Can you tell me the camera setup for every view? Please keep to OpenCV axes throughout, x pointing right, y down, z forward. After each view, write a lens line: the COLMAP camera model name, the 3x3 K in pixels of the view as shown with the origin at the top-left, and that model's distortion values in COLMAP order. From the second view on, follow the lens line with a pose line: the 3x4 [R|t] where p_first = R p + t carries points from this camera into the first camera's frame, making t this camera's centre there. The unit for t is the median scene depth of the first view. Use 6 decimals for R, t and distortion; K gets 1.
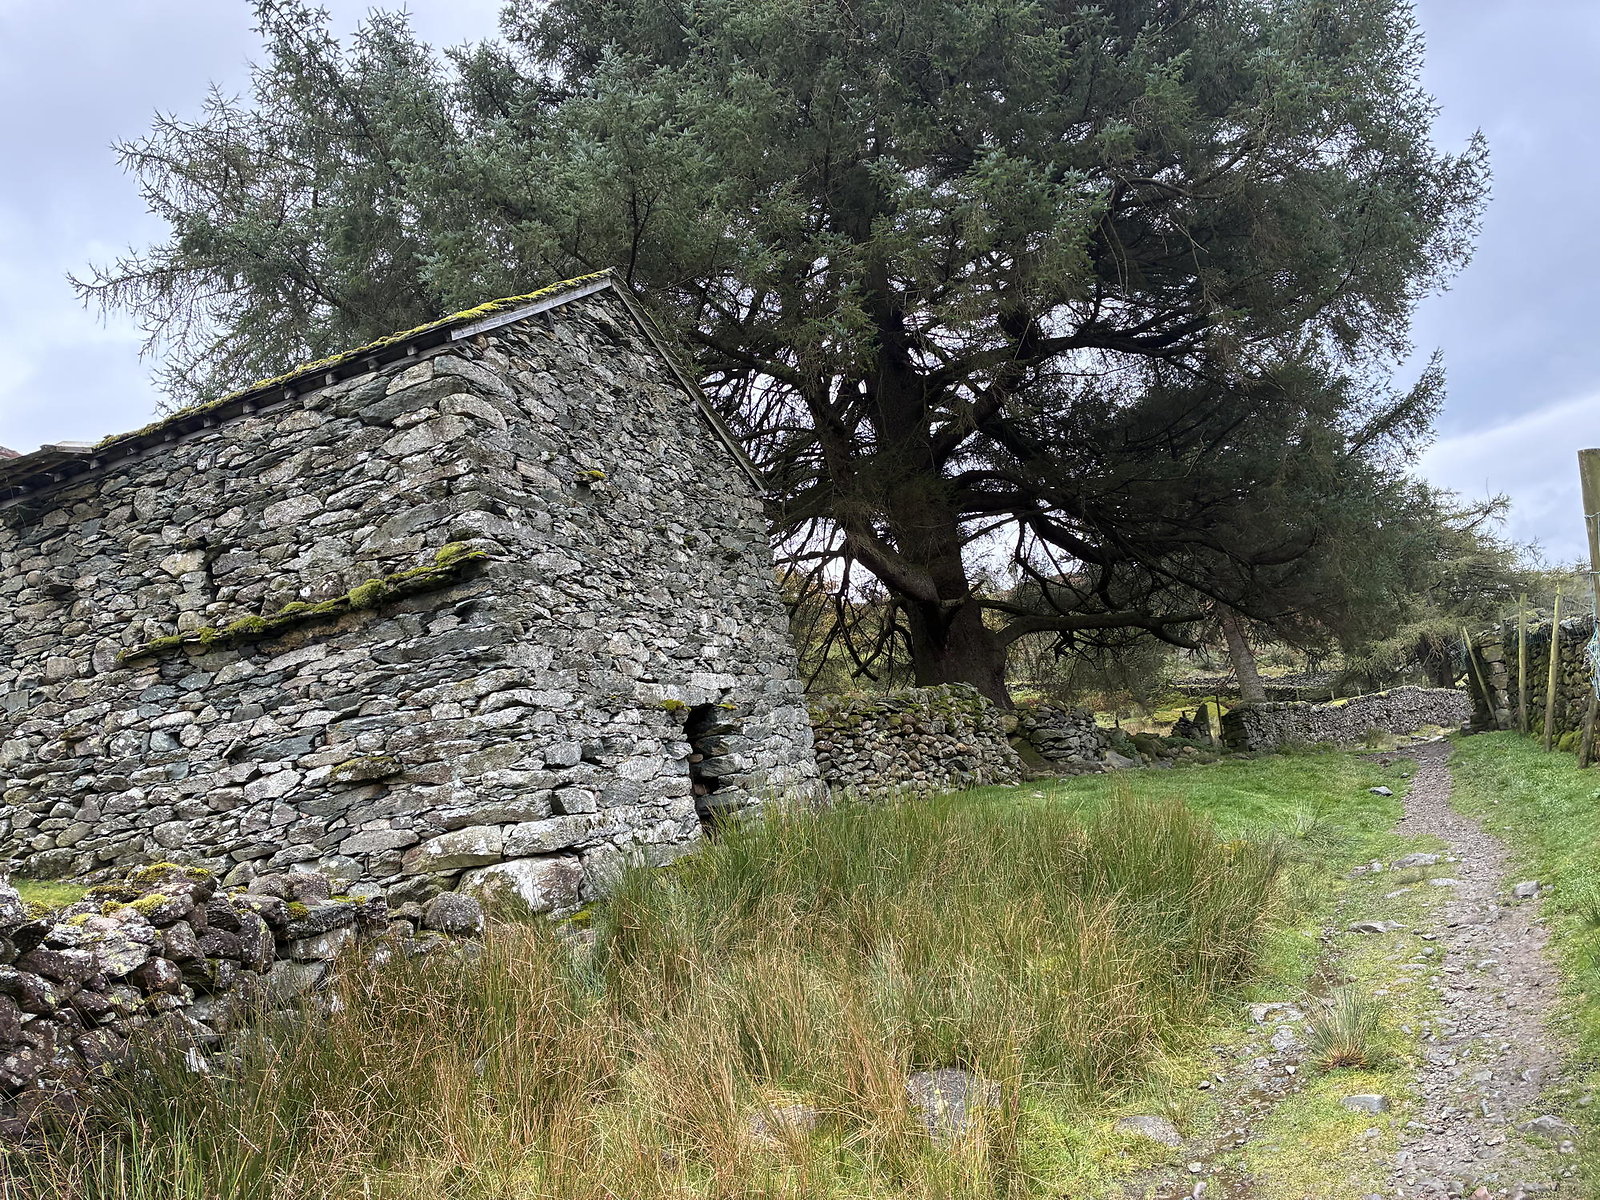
lens RADIAL K [[1205.9, 0, 807.0], [0, 1205.9, 579.4], [0, 0, 1]] dist [0.071272, -0.081897]
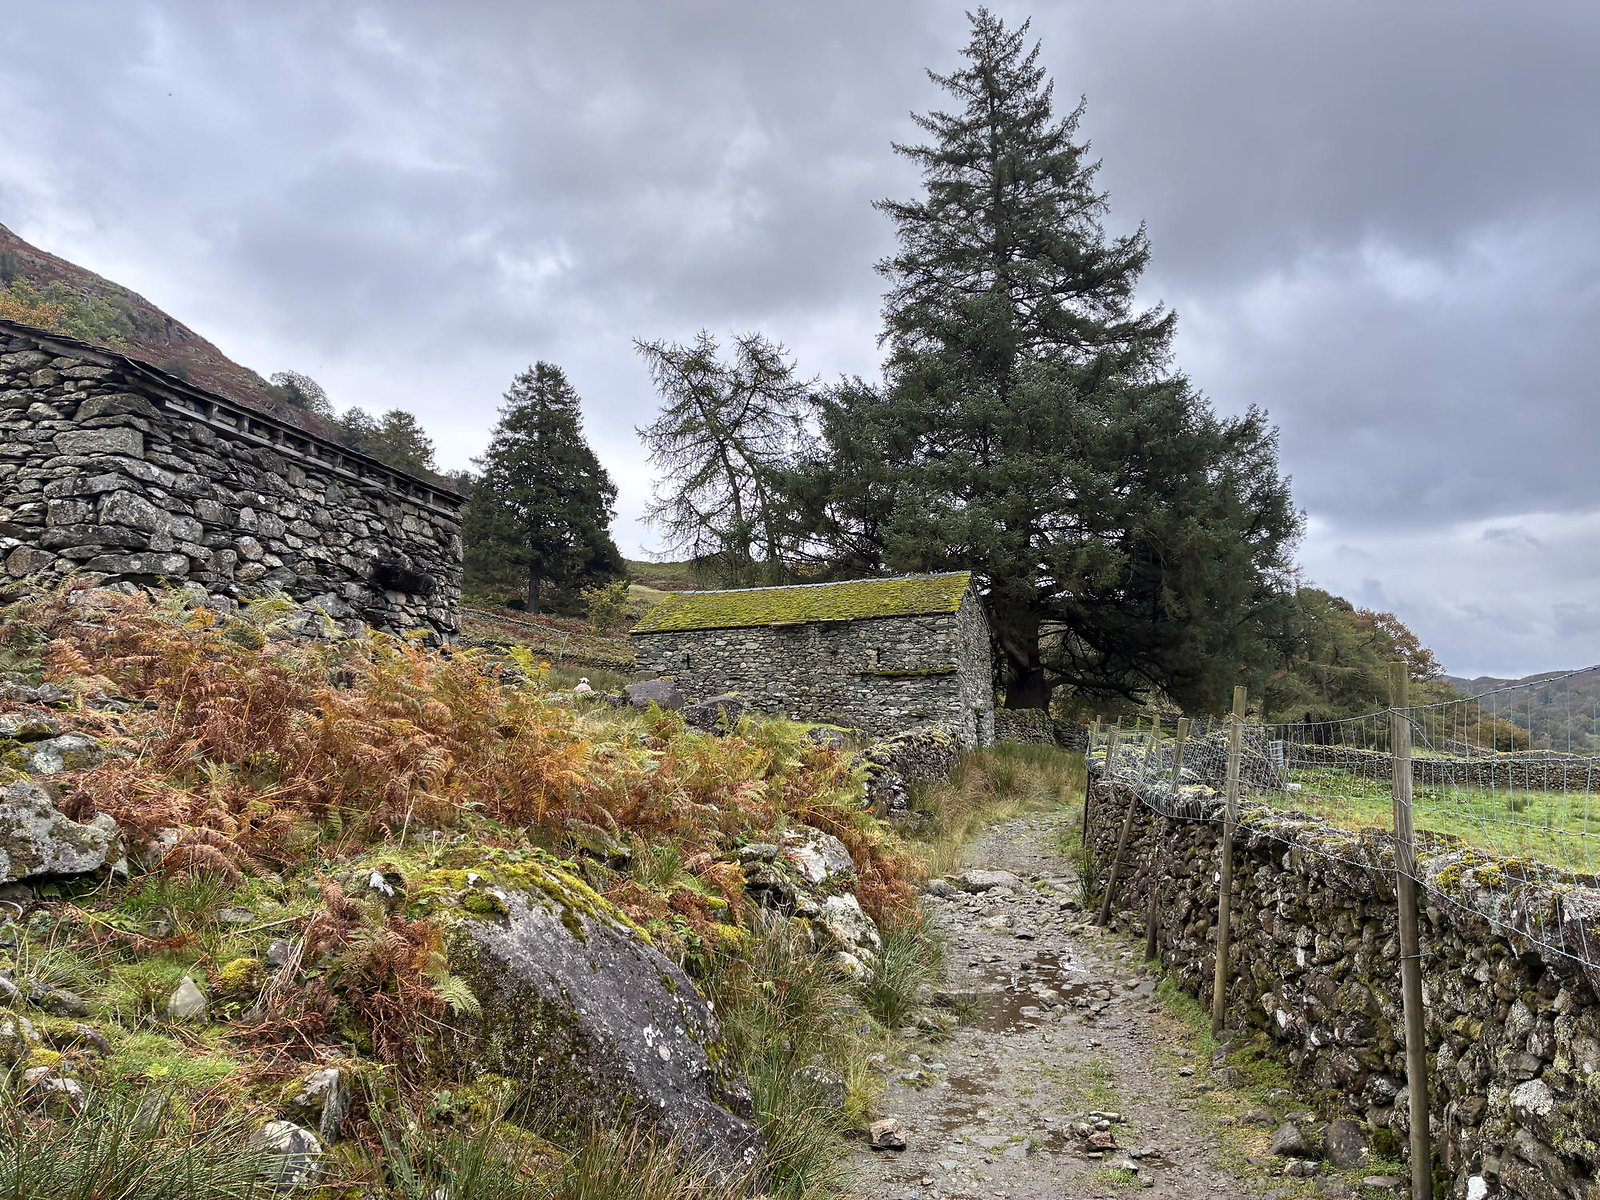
lens RADIAL K [[1205.9, 0, 809.5], [0, 1205.9, 591.6], [0, 0, 1]] dist [0.071272, -0.081897]
pose [[0.983064, 0.183264, 0.000486, -0.729605], [-0.183090, 0.982009, 0.046222, -0.343293], [0.007994, -0.045528, 0.998931, -2.831368]]
